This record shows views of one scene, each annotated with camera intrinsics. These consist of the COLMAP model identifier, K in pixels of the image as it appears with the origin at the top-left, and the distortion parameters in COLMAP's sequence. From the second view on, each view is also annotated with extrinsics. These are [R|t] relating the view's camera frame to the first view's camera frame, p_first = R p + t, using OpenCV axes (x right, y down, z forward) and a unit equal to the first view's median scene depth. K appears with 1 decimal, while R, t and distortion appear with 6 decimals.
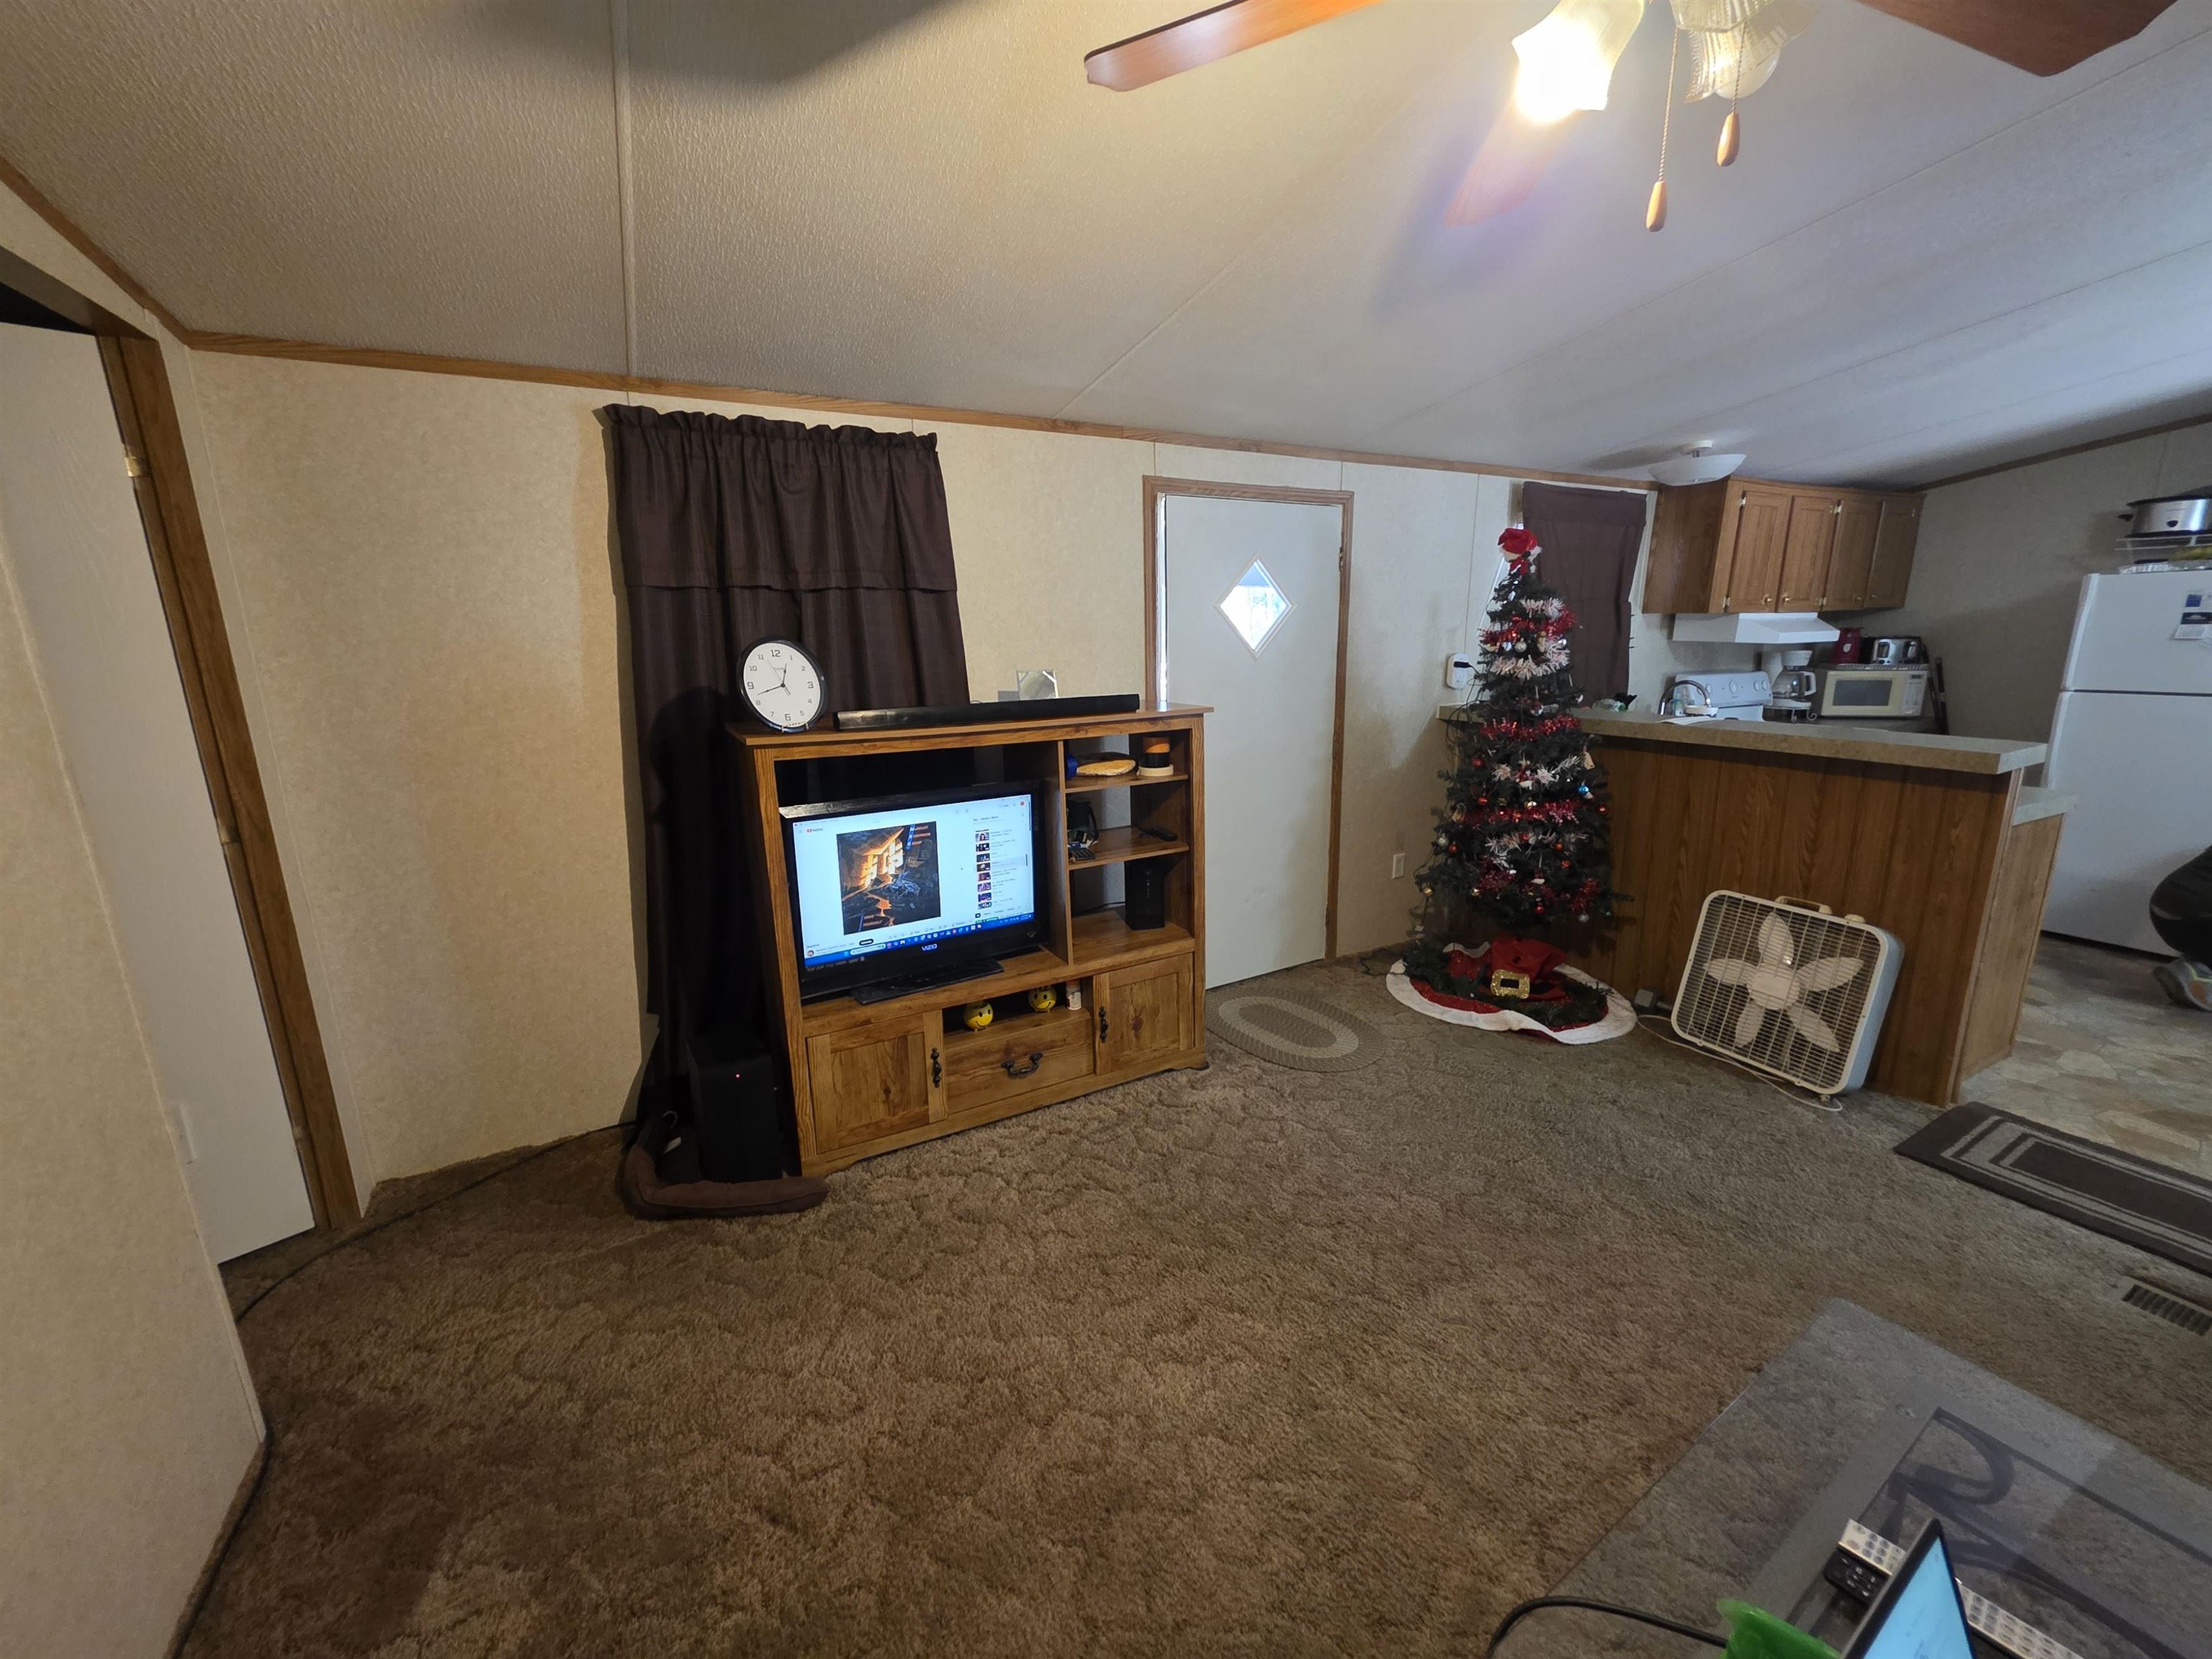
lens RADIAL K [[905.1, 0, 1106.0], [0, 905.1, 829.5], [0, 0, 1]] dist [0.012215, -0.000111]
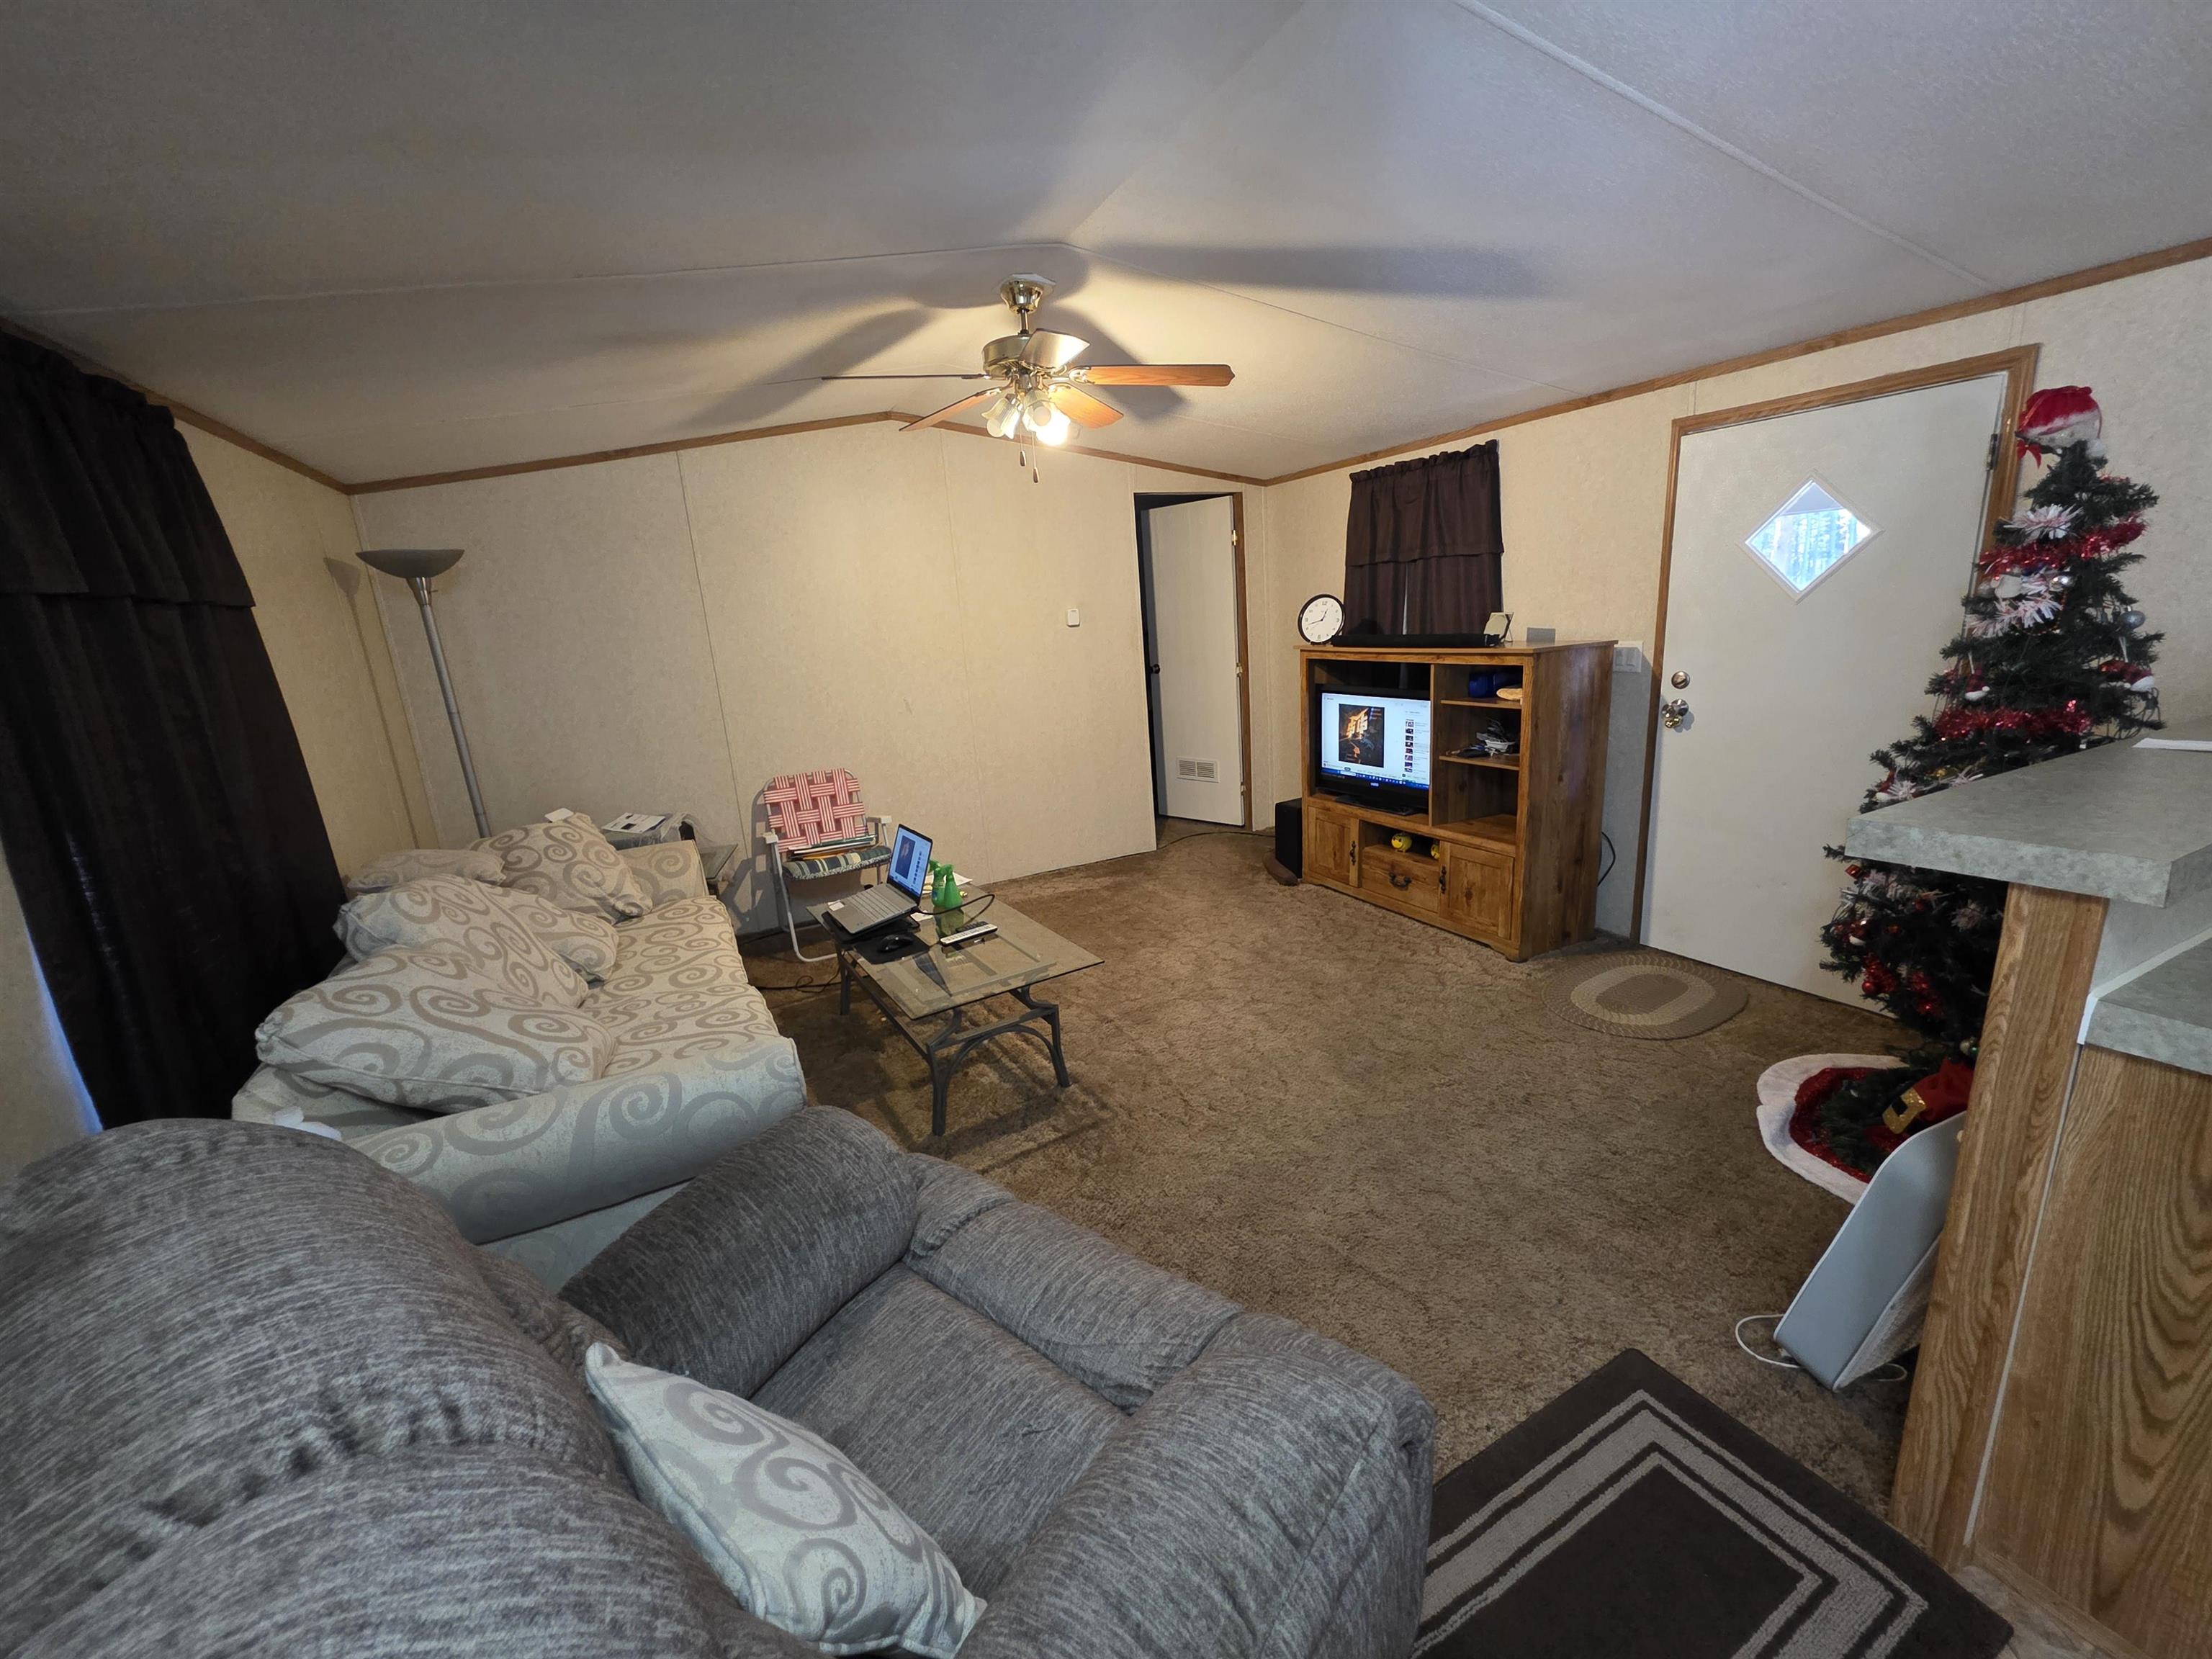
lens RADIAL K [[887.7, 0, 1115.7], [0, 887.7, 831.0], [0, 0, 1]] dist [0.002455, -0.001030]
pose [[-0.031090, 0.257854, -0.965683, 1.358363], [-0.159329, 0.952518, 0.259468, -0.128225], [0.986736, 0.161929, 0.011470, 0.522427]]
